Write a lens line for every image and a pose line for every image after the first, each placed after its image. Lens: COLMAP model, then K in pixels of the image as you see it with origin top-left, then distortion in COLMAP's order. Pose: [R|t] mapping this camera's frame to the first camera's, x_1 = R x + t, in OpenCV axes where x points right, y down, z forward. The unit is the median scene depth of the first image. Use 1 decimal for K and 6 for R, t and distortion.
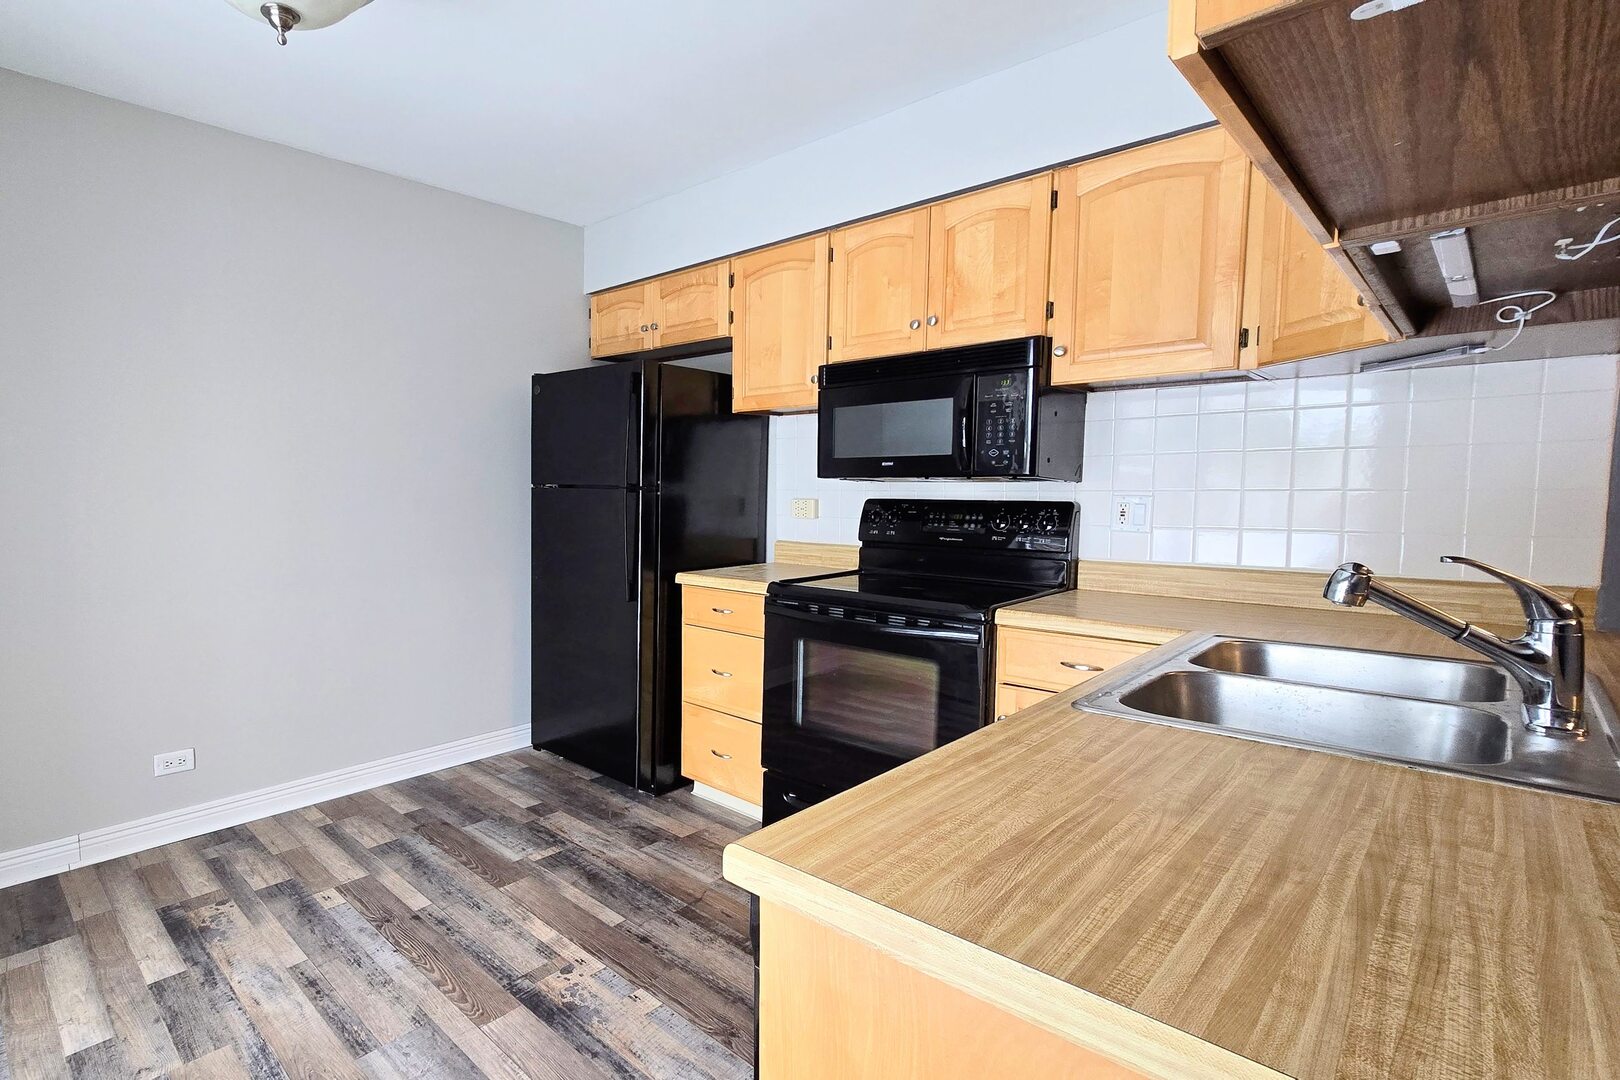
lens RADIAL K [[780.9, 0, 810.0], [0, 780.9, 540.0], [0, 0, 1]] dist [-0.033570, 0.000228]
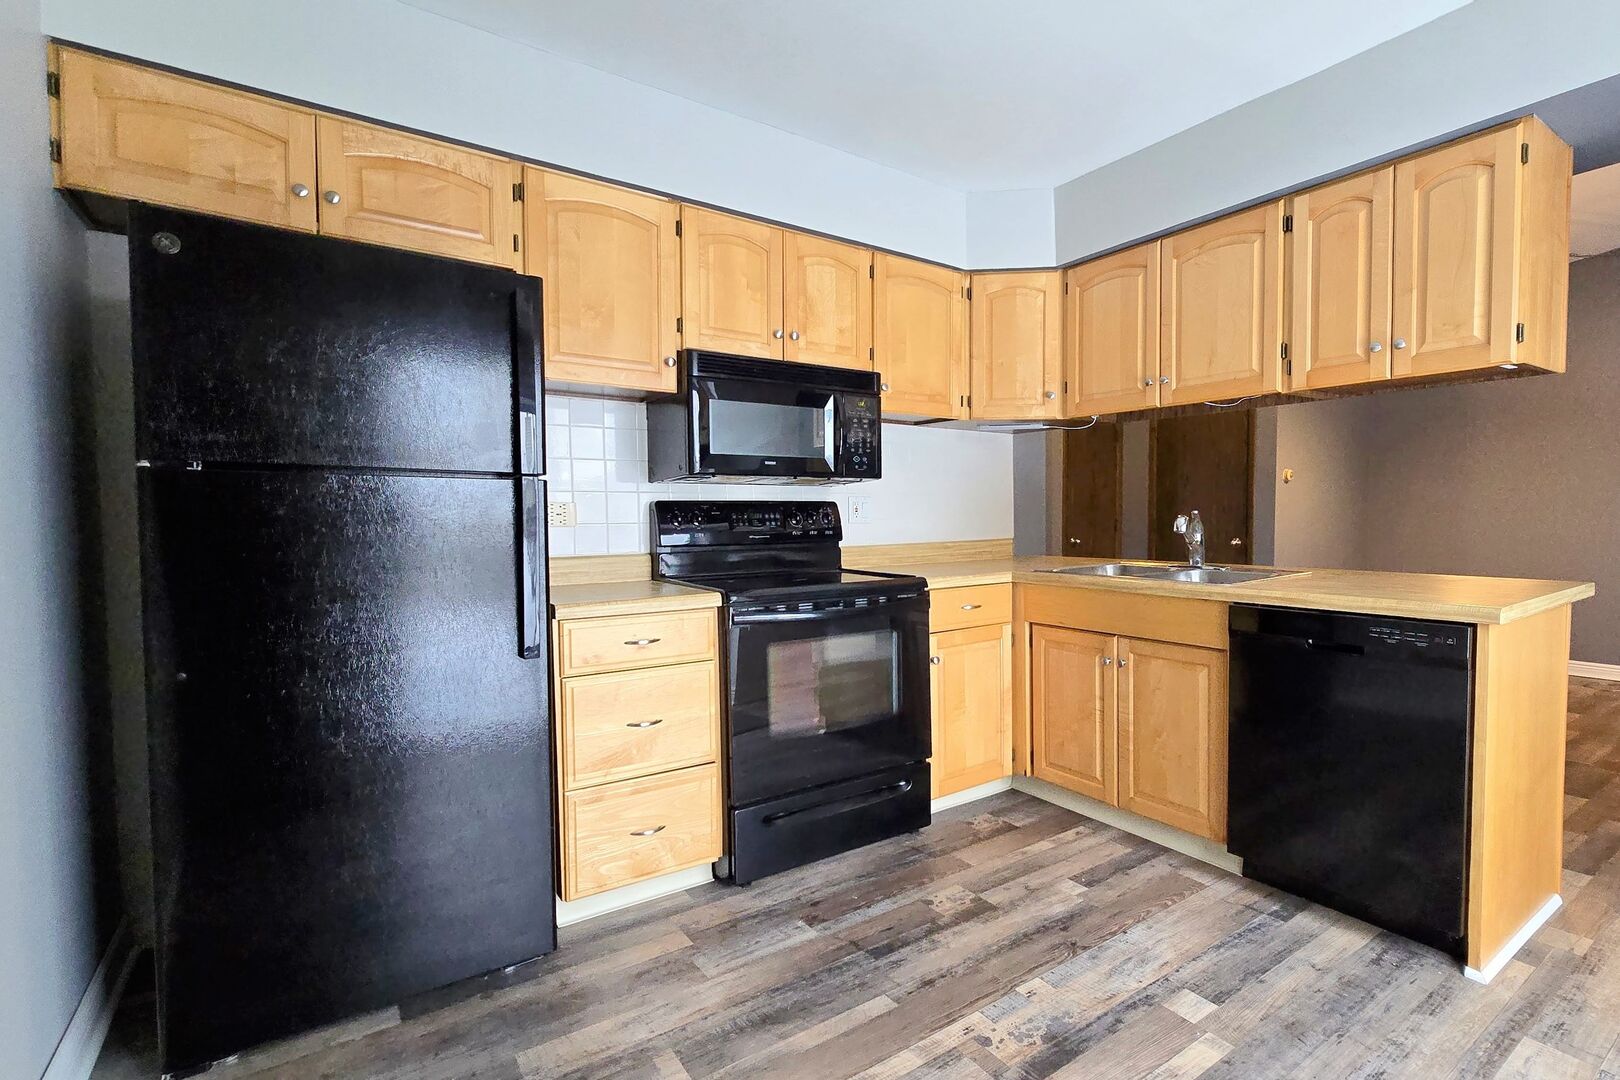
lens RADIAL K [[747.6, 0, 810.0], [0, 747.6, 540.0], [0, 0, 1]] dist [-0.011620, 0.000323]
pose [[0.255989, -0.033667, 0.966093, -0.814686], [0.076687, 0.996951, 0.014423, -0.006188], [-0.963633, 0.070395, 0.257790, 0.679064]]
